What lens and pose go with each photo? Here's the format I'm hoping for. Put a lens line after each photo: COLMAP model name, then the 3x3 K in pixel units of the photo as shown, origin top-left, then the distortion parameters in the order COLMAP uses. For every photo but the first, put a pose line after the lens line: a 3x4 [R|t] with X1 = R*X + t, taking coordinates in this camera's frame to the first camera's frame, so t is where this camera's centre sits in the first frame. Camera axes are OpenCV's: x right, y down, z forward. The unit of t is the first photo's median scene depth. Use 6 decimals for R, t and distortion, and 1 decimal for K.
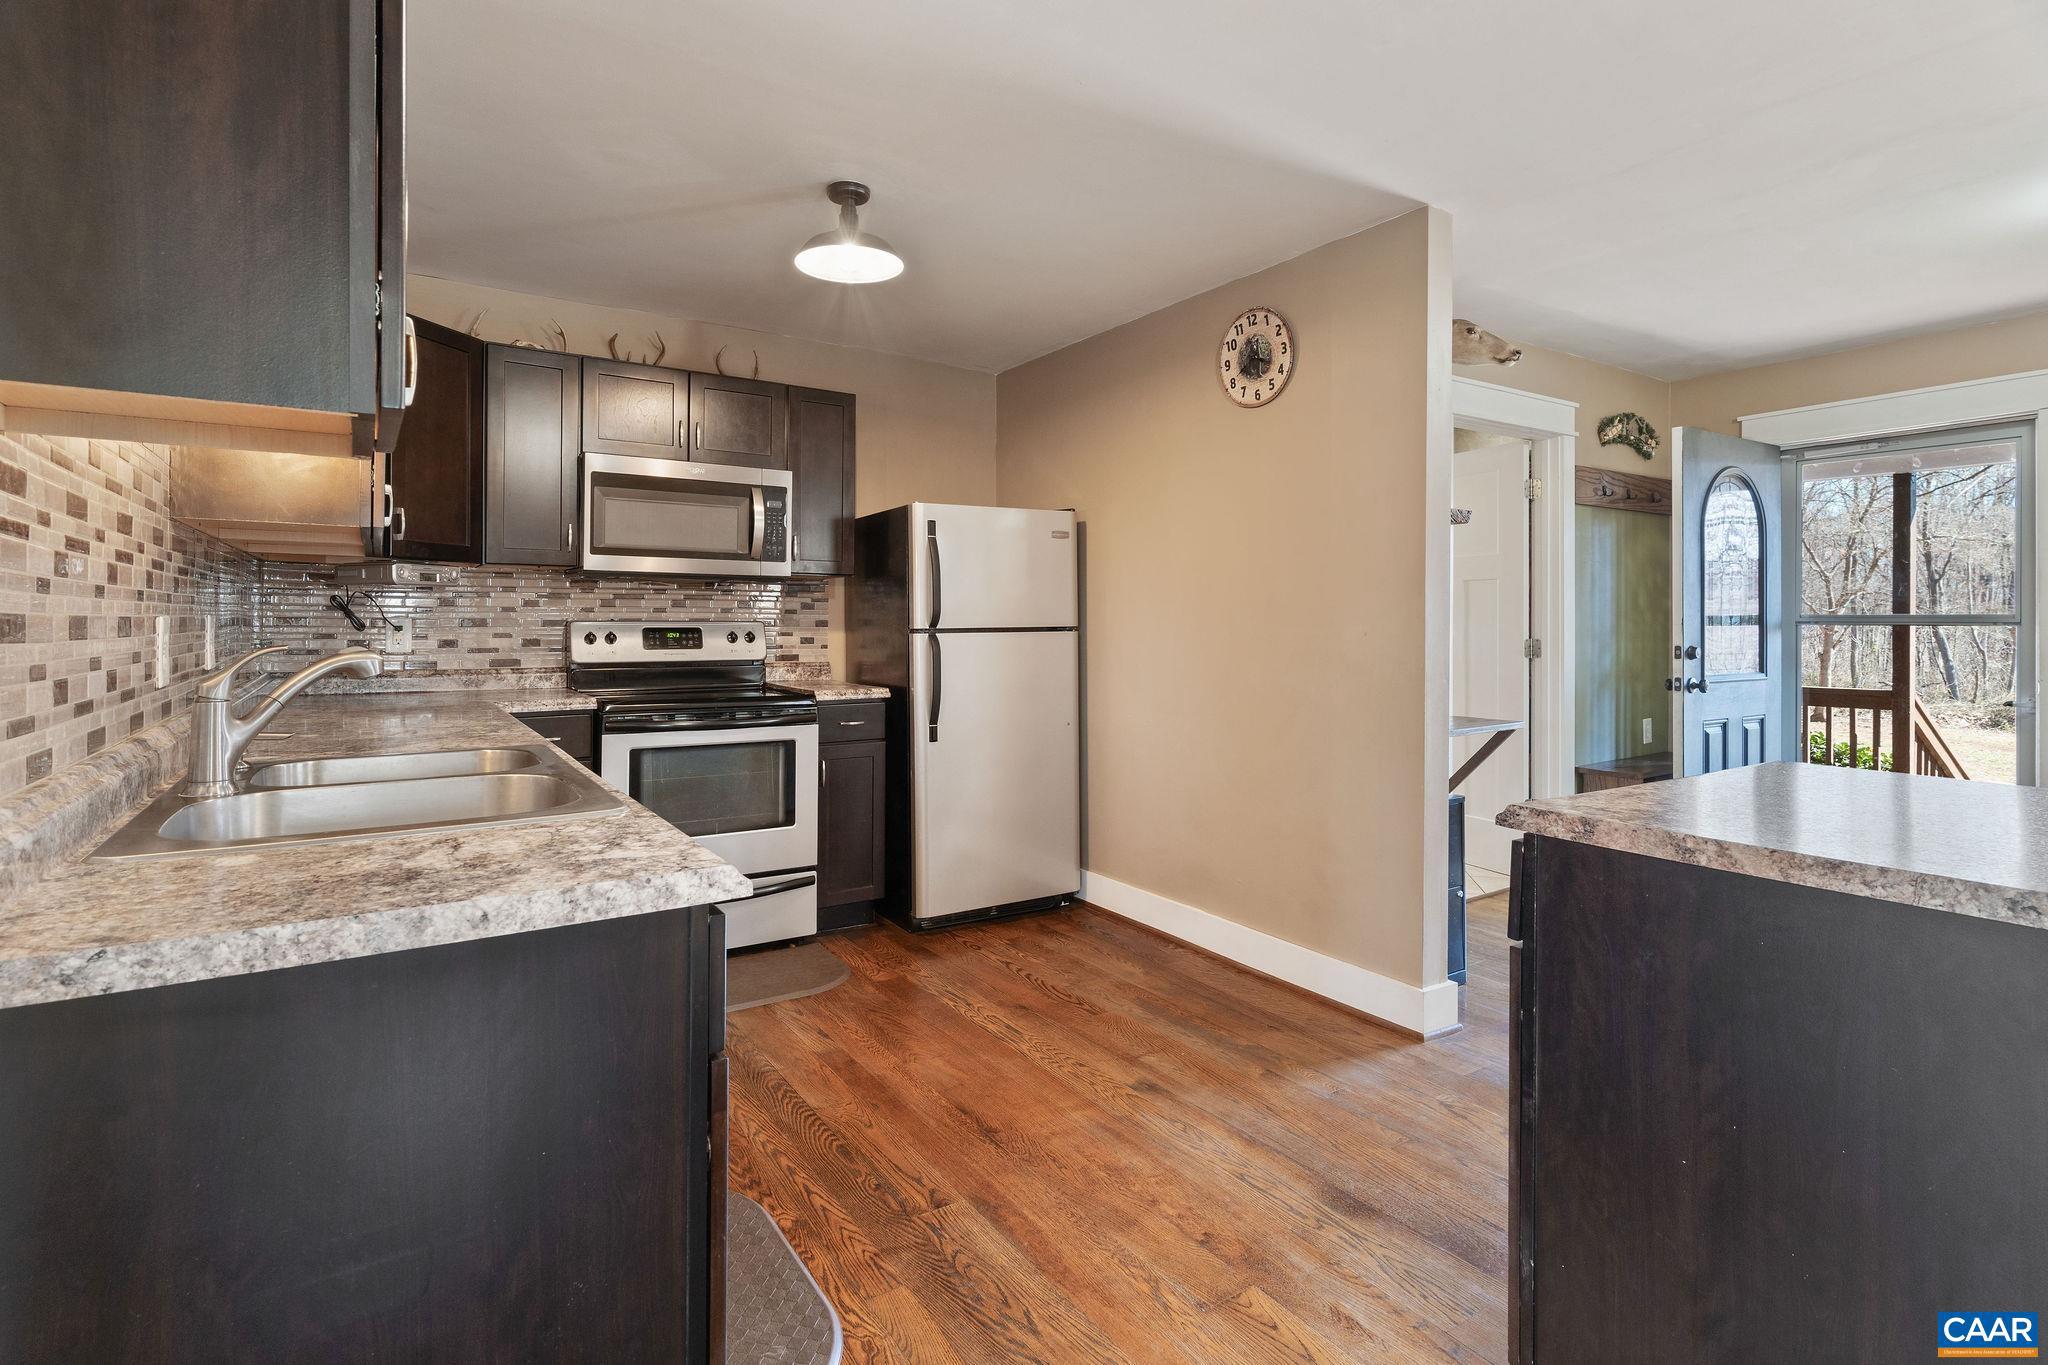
lens RADIAL K [[996.3, 0, 1024.1], [0, 996.3, 622.4], [0, 0, 1]] dist [0.001221, 0.000575]
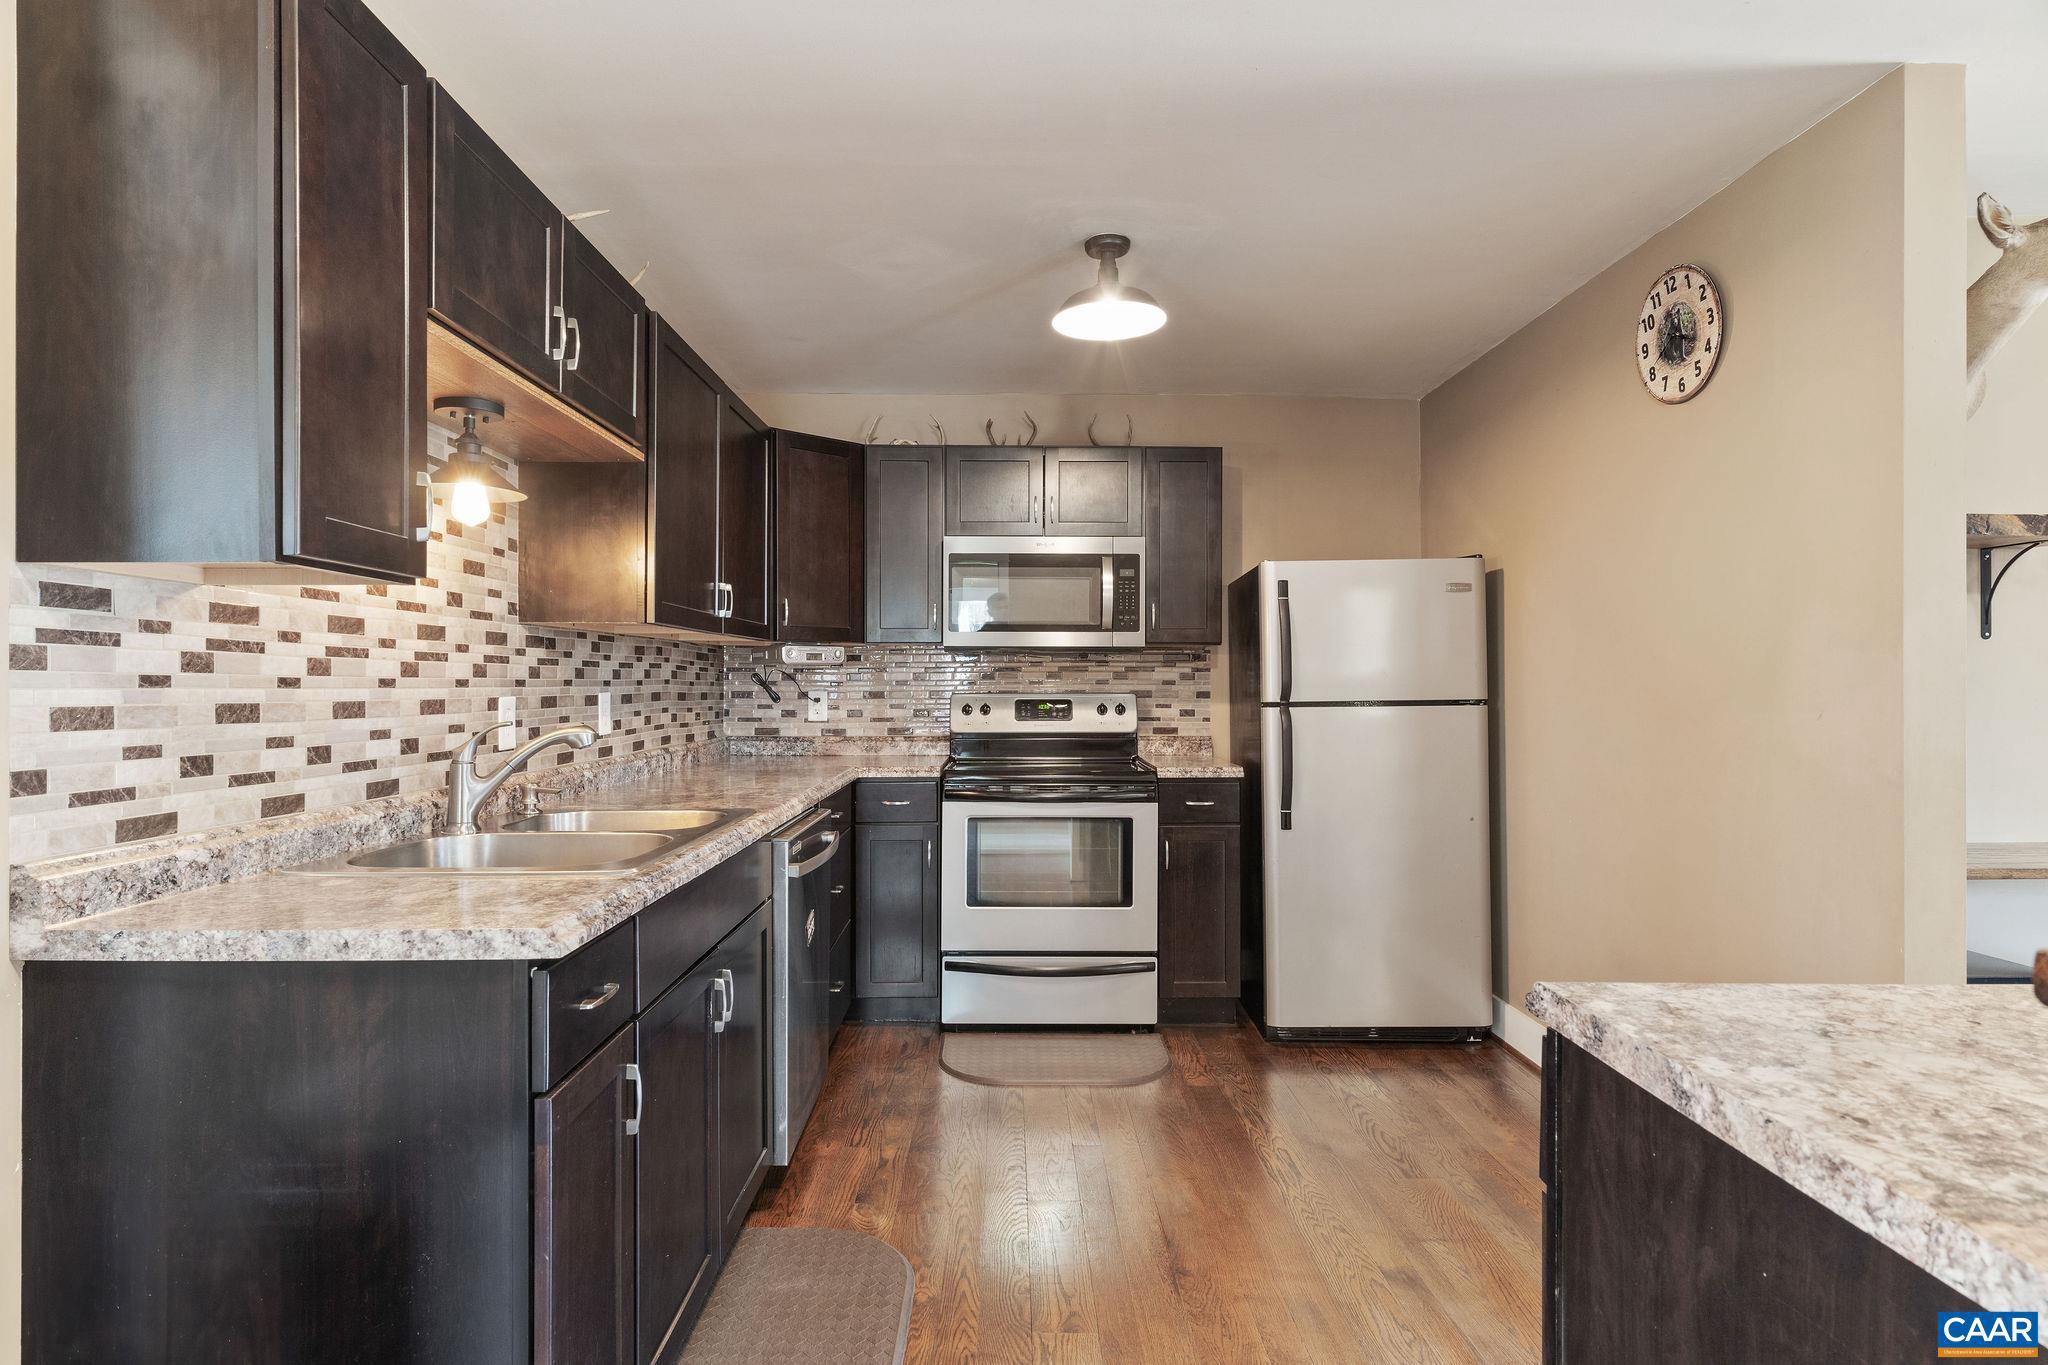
lens RADIAL K [[1067.0, 0, 1024.0], [0, 1067.0, 682.5], [0, 0, 1]] dist [0.000476, 0.000691]
pose [[0.843684, -0.004703, -0.536820, 0.246305], [0.003059, 0.999988, -0.003953, -0.008875], [0.536831, 0.001693, 0.843688, 0.081298]]
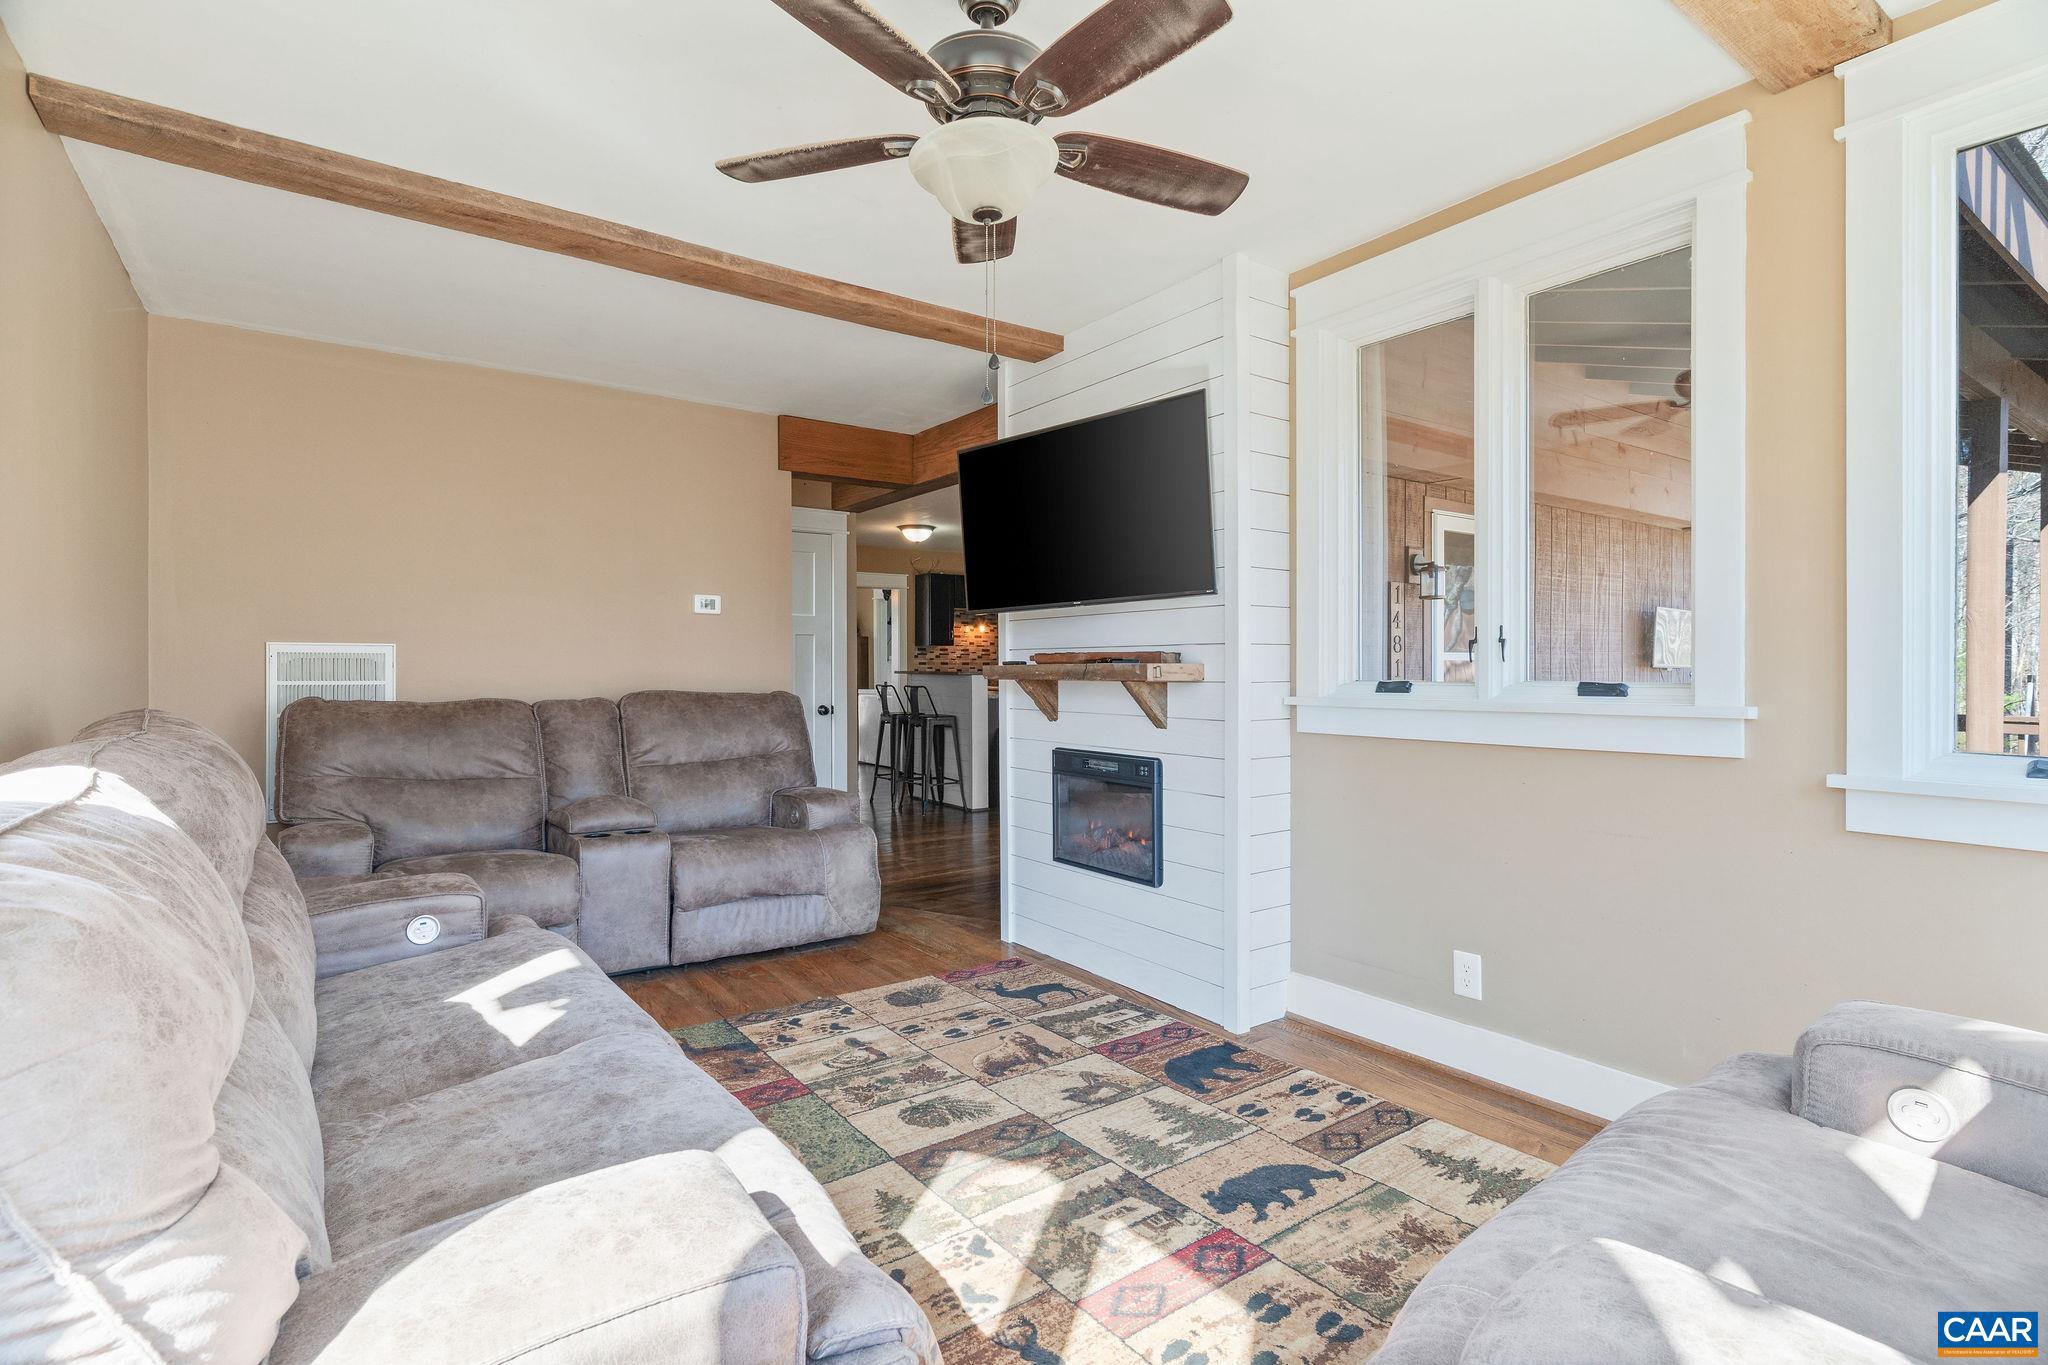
lens RADIAL K [[996.3, 0, 1024.1], [0, 996.3, 622.4], [0, 0, 1]] dist [0.001221, 0.000575]
pose [[0.039697, -0.050991, -0.997910, 2.862650], [0.004565, 0.998696, -0.050850, 0.032874], [0.999201, -0.002536, 0.039878, 0.419161]]
